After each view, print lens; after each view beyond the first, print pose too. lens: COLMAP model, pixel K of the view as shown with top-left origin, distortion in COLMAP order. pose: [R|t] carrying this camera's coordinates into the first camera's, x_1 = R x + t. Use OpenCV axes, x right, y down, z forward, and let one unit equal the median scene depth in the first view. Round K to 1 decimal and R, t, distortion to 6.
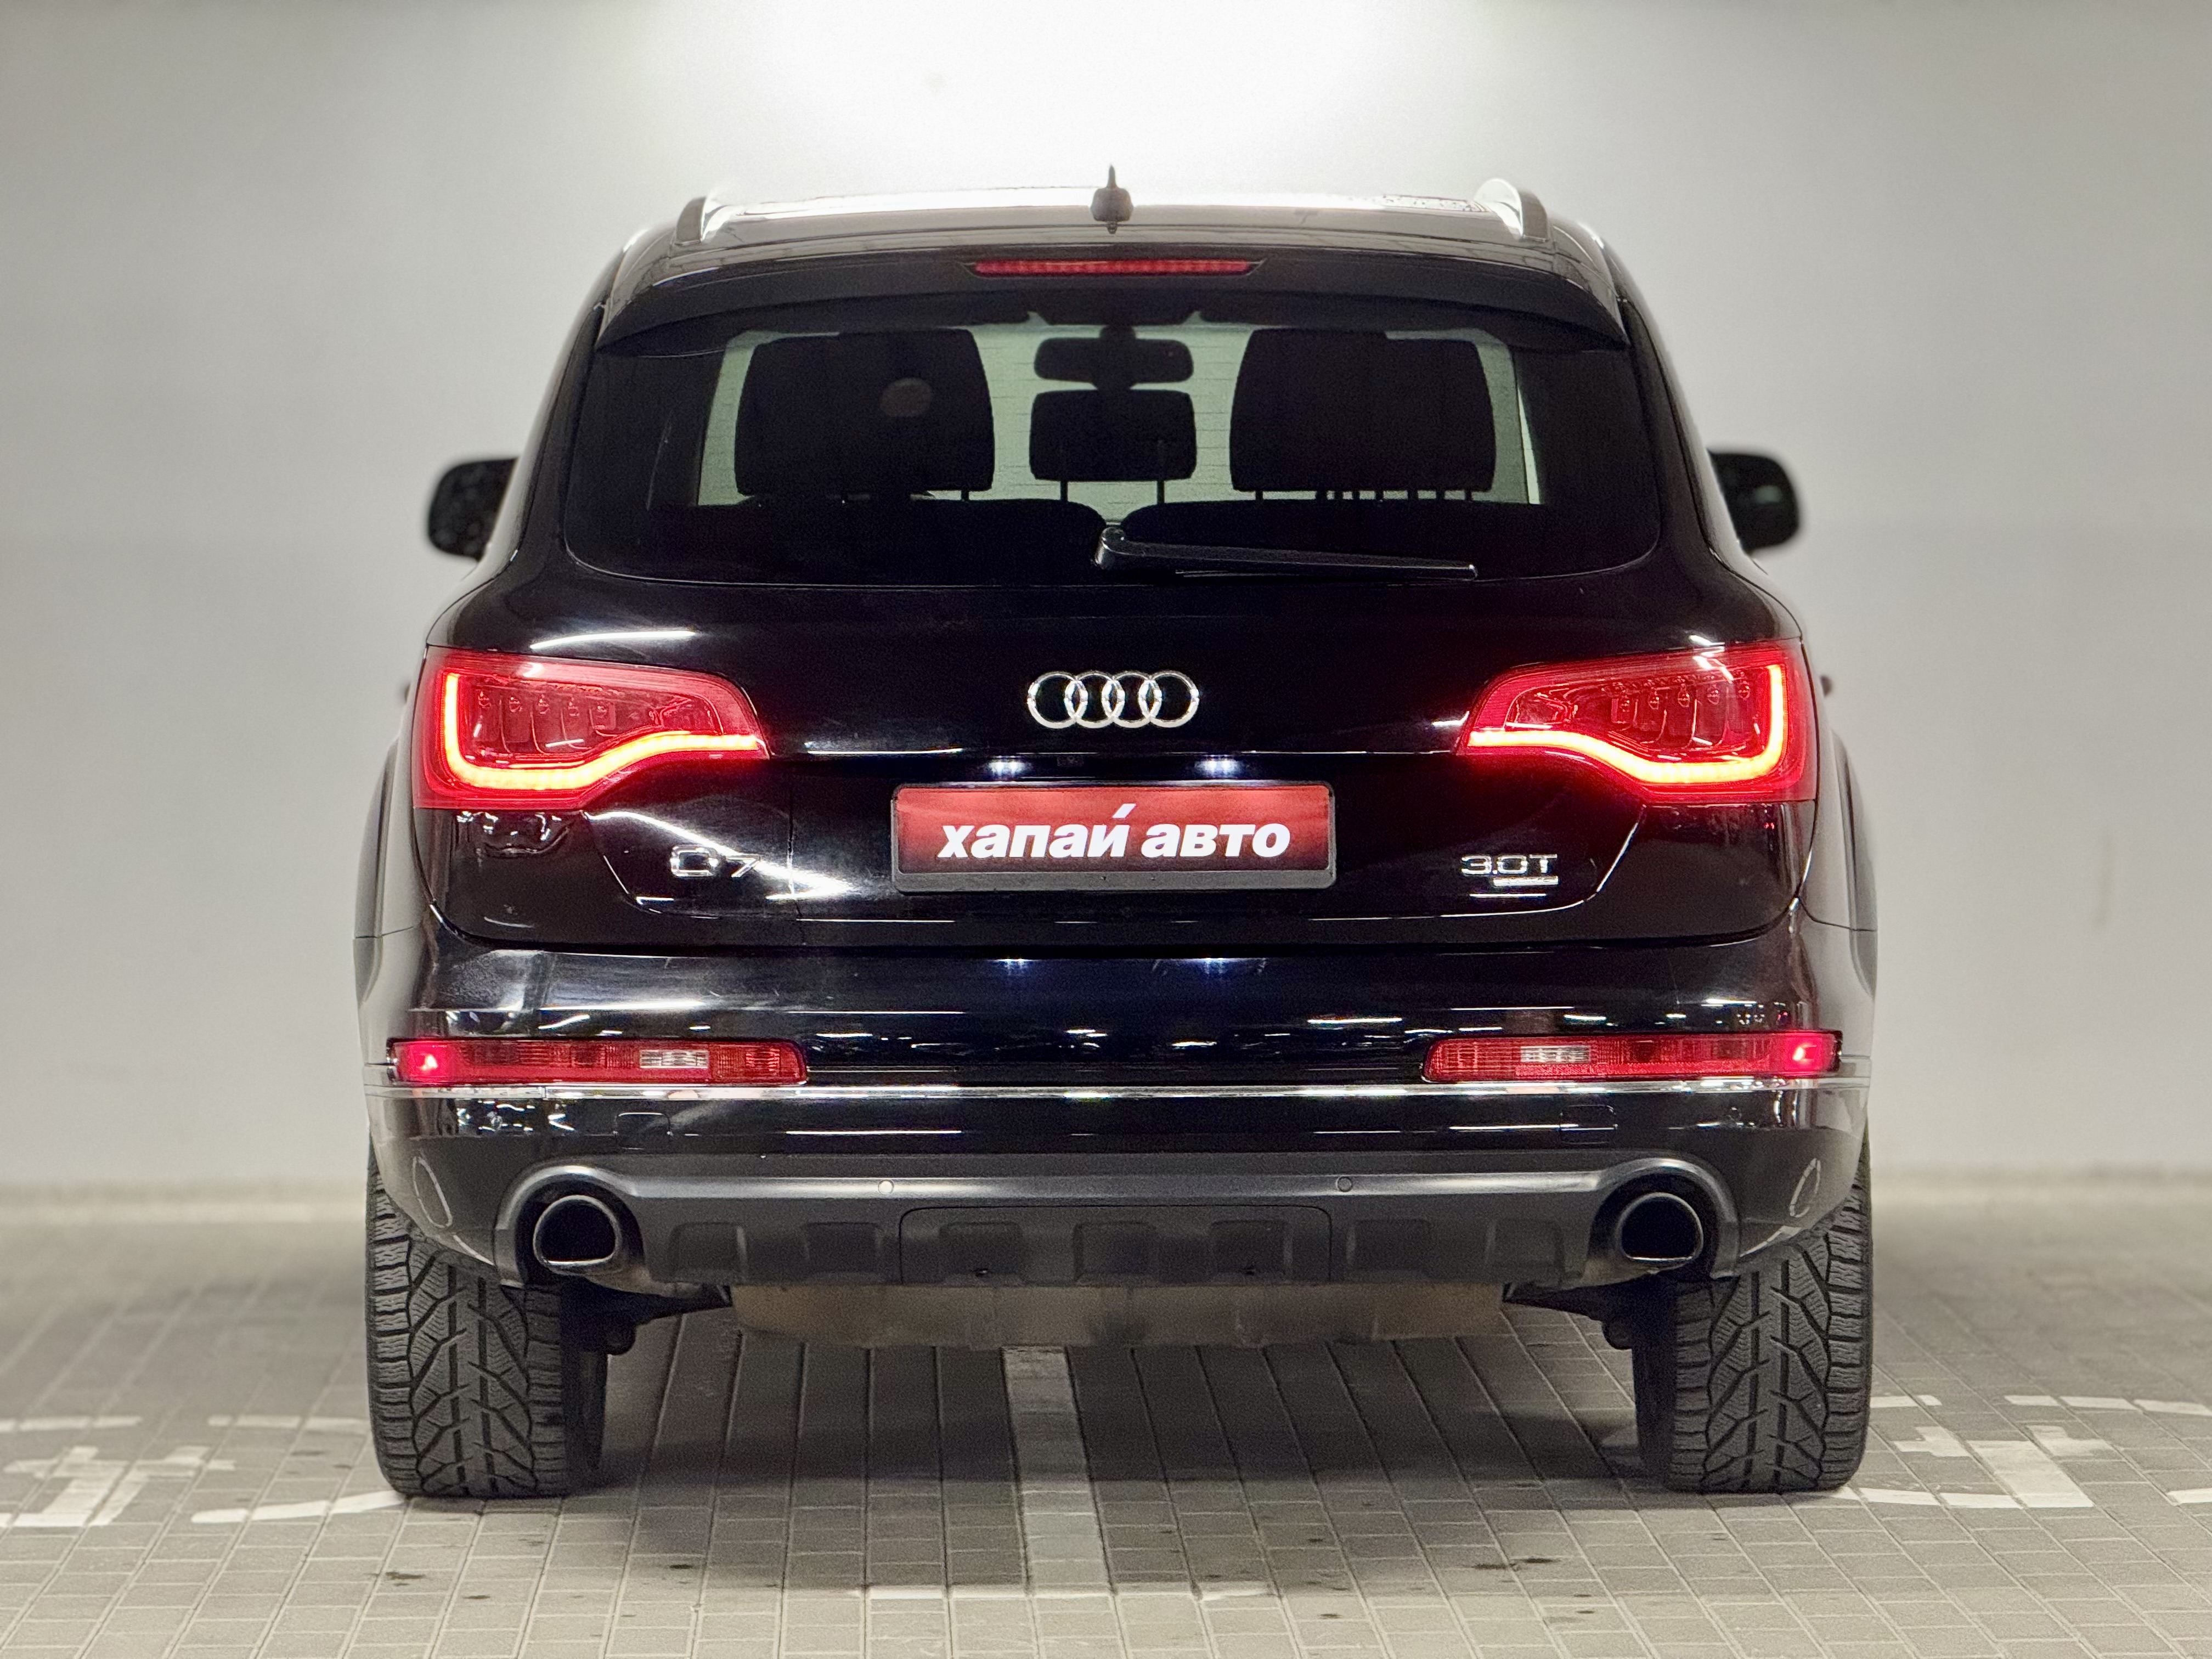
lens RADIAL K [[7574.4, 0, 1109.8], [0, 7574.4, 906.3], [0, 0, 1]] dist [0.561423, -0.333404]
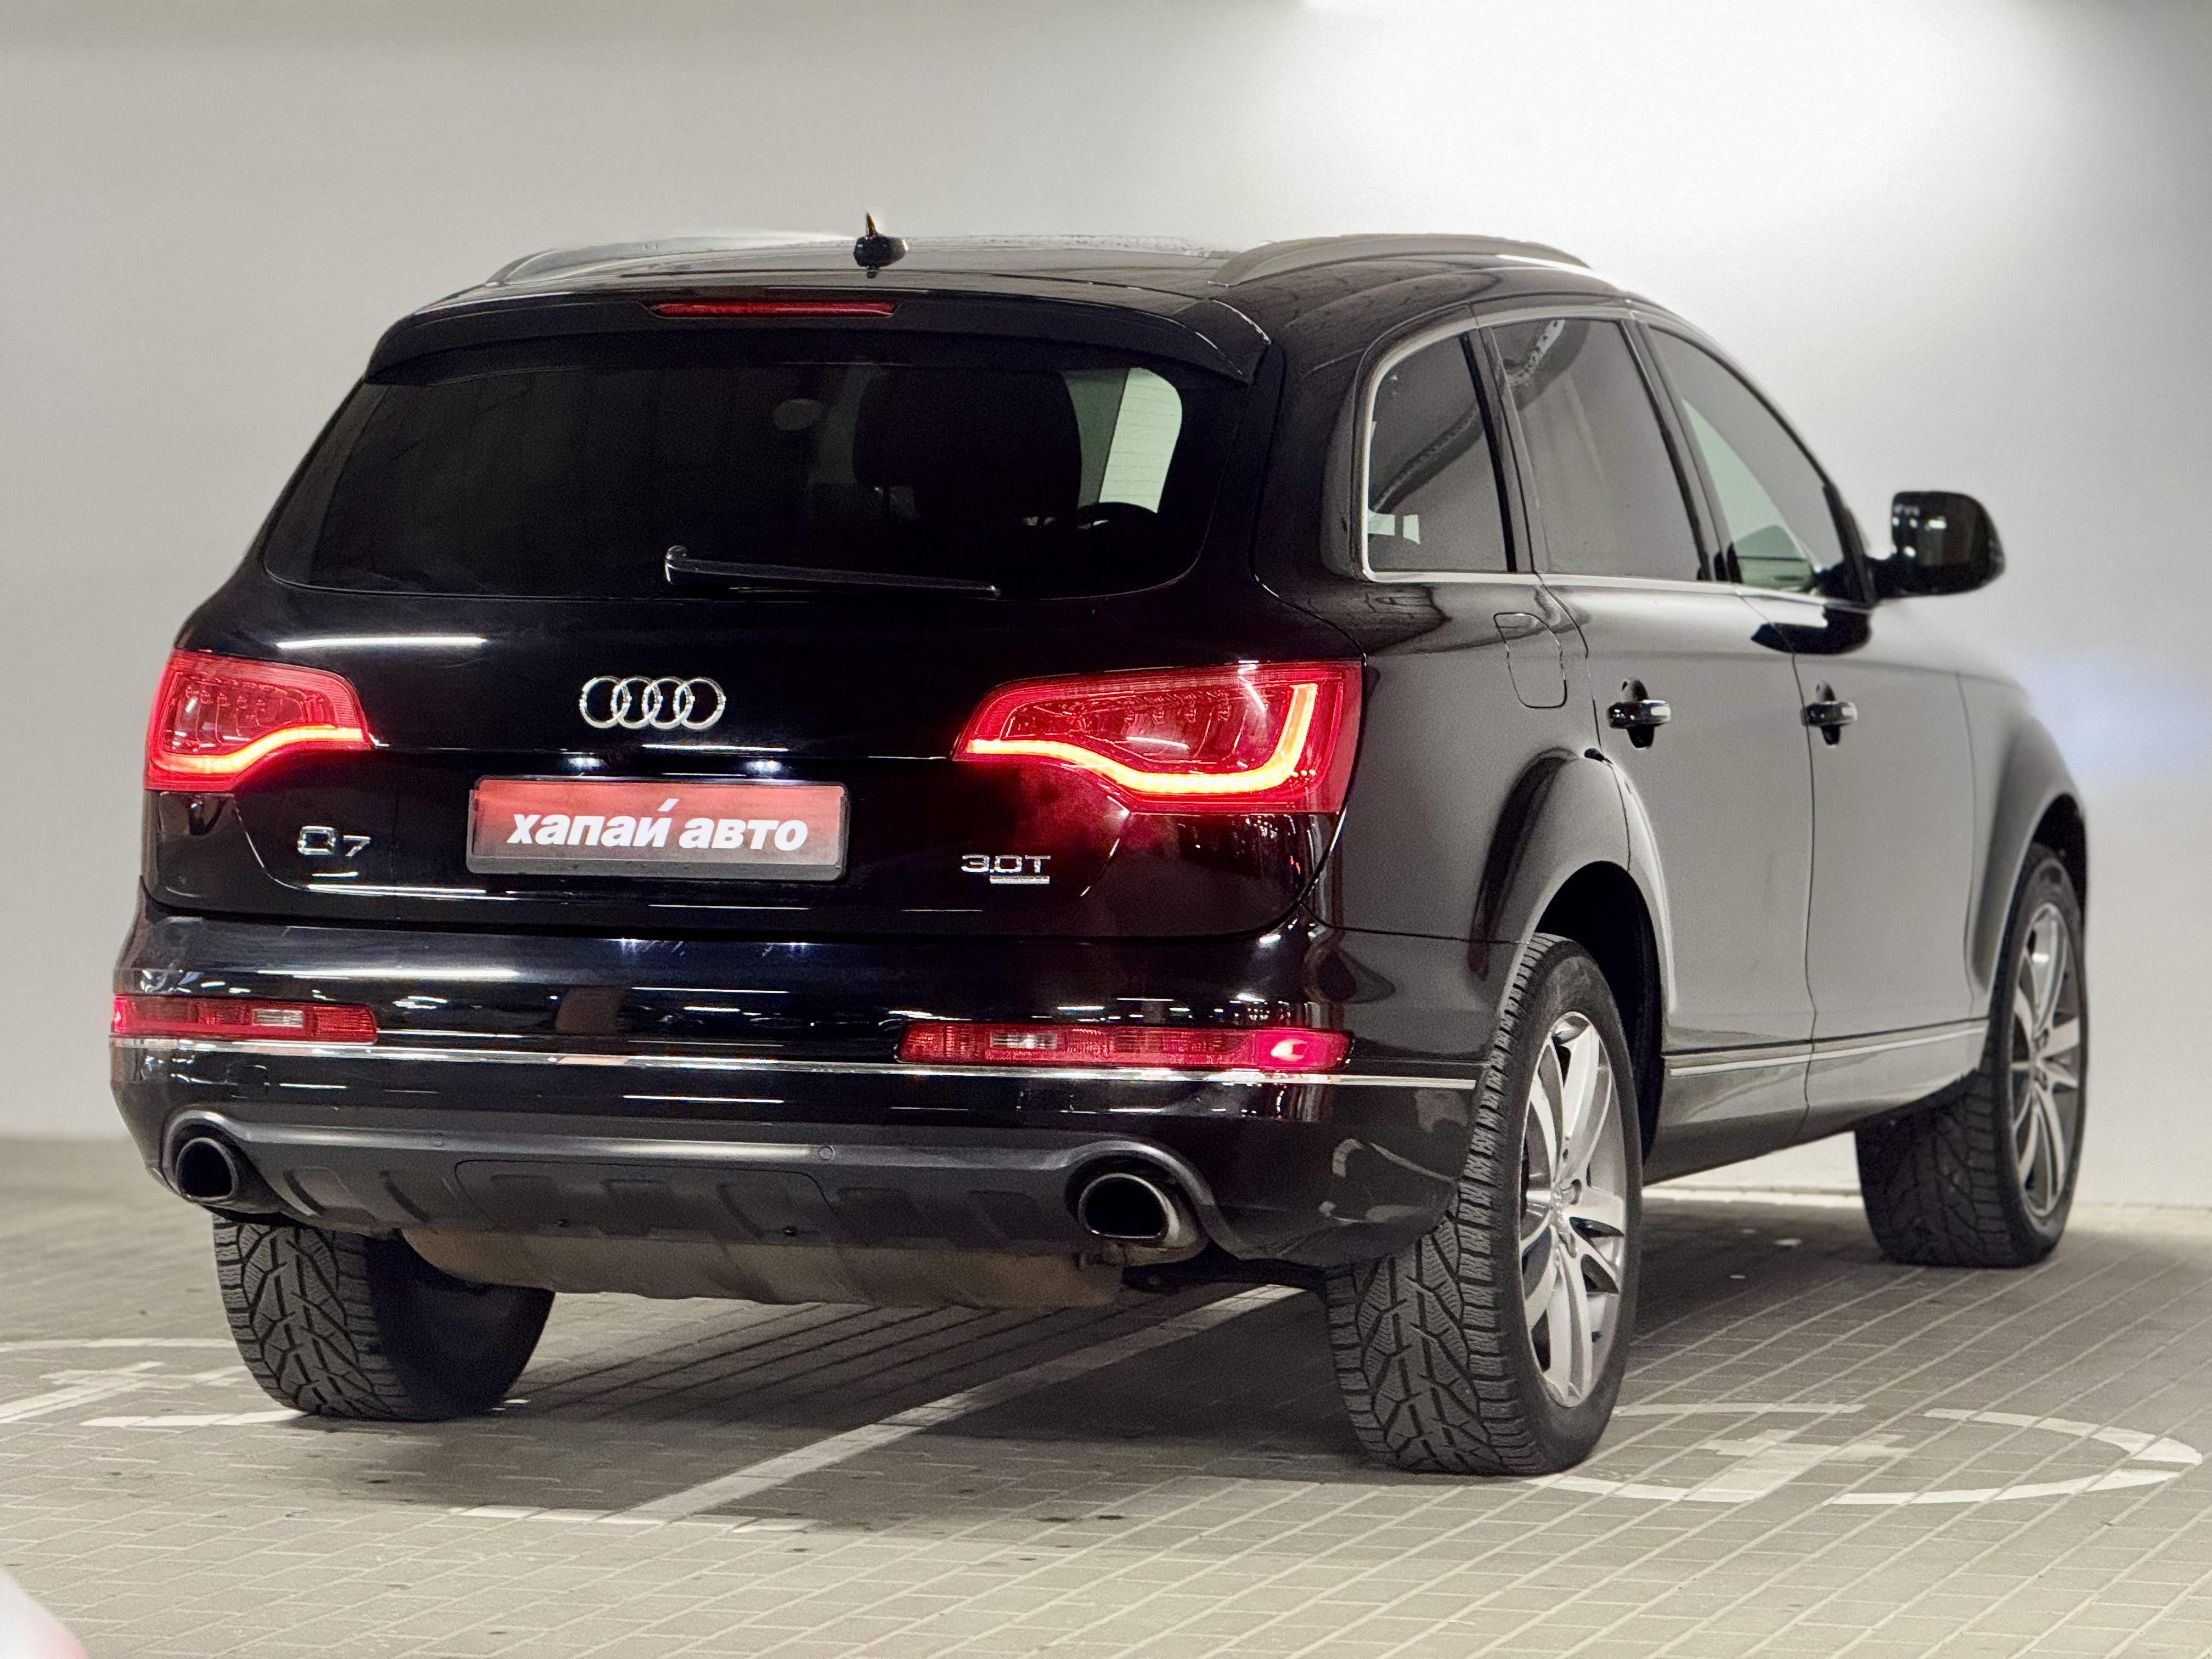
lens RADIAL K [[7714.9, 0, 1106.0], [0, 7714.9, 829.5], [0, 0, 1]] dist [0.650350, -1.045835]
pose [[0.940272, 0.026169, -0.339416, 0.430376], [-0.030547, 0.999505, -0.007562, -0.002514], [0.339050, 0.017479, 0.940606, -0.024788]]
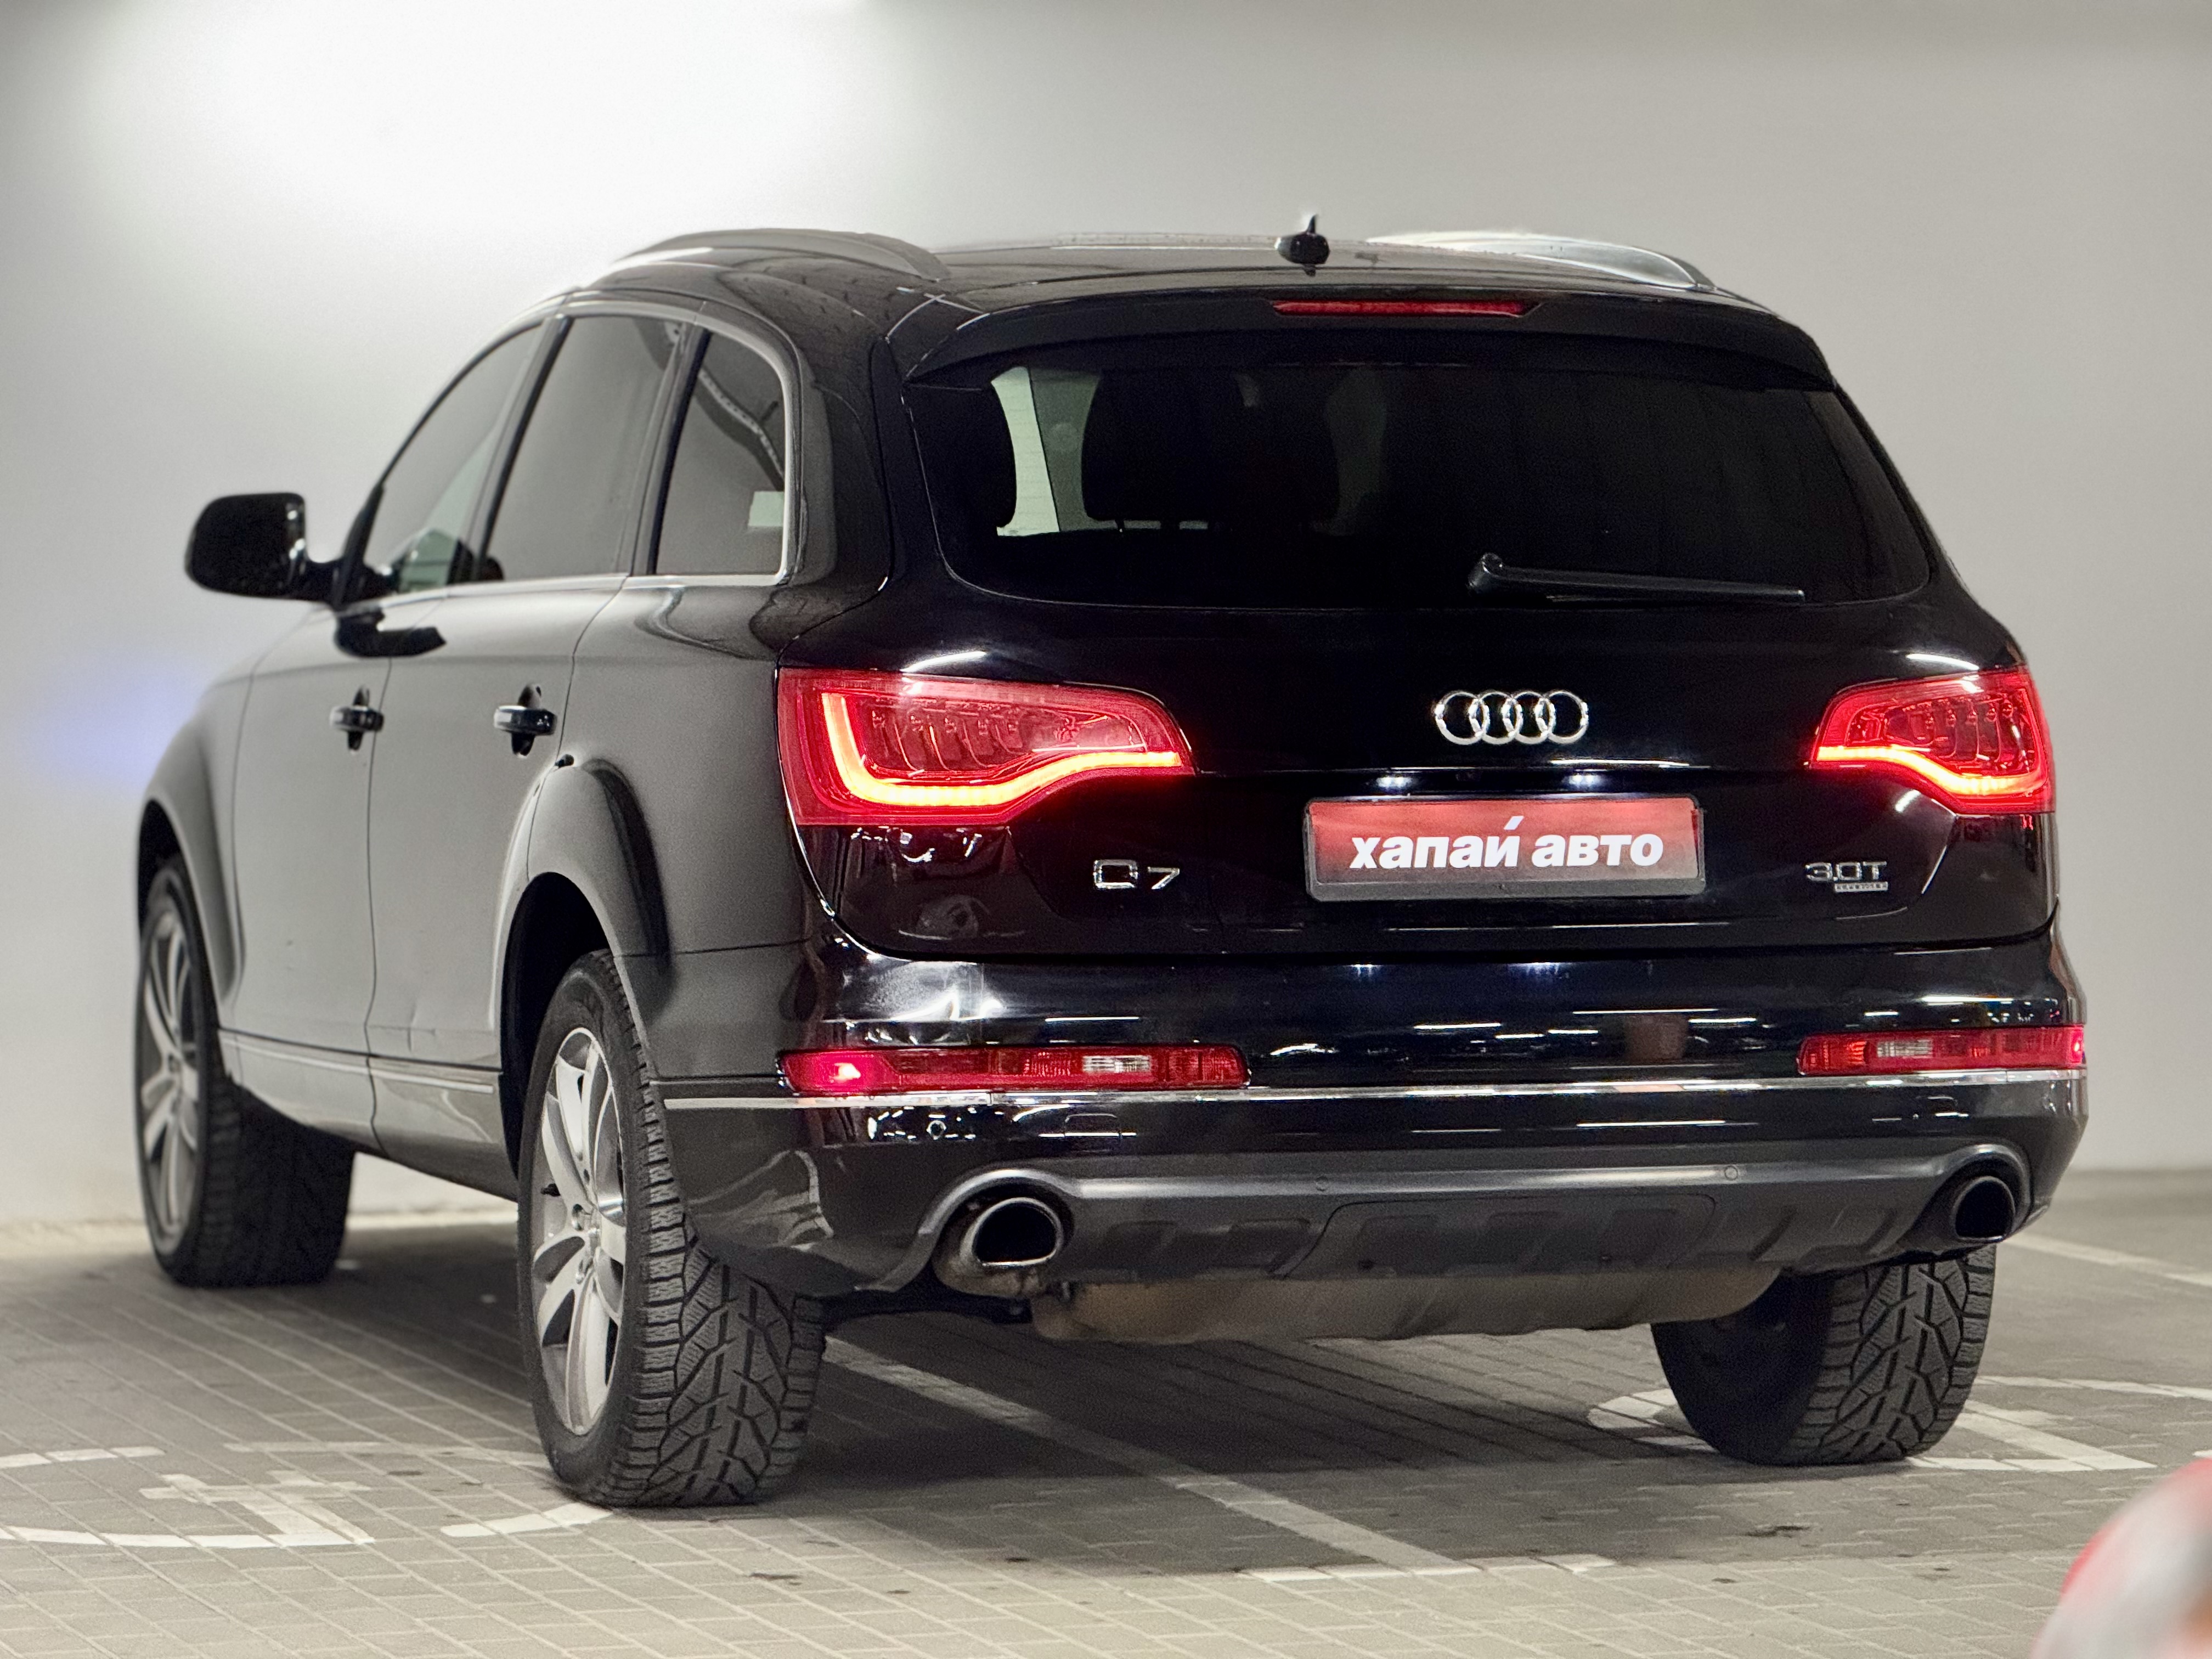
lens RADIAL K [[7714.9, 0, 1106.0], [0, 7714.9, 829.5], [0, 0, 1]] dist [0.650350, -1.045835]
pose [[0.950360, -0.005864, 0.311097, -0.377811], [0.010741, 0.999845, -0.013966, 0.002652], [-0.310967, 0.016615, 0.950276, -0.000916]]
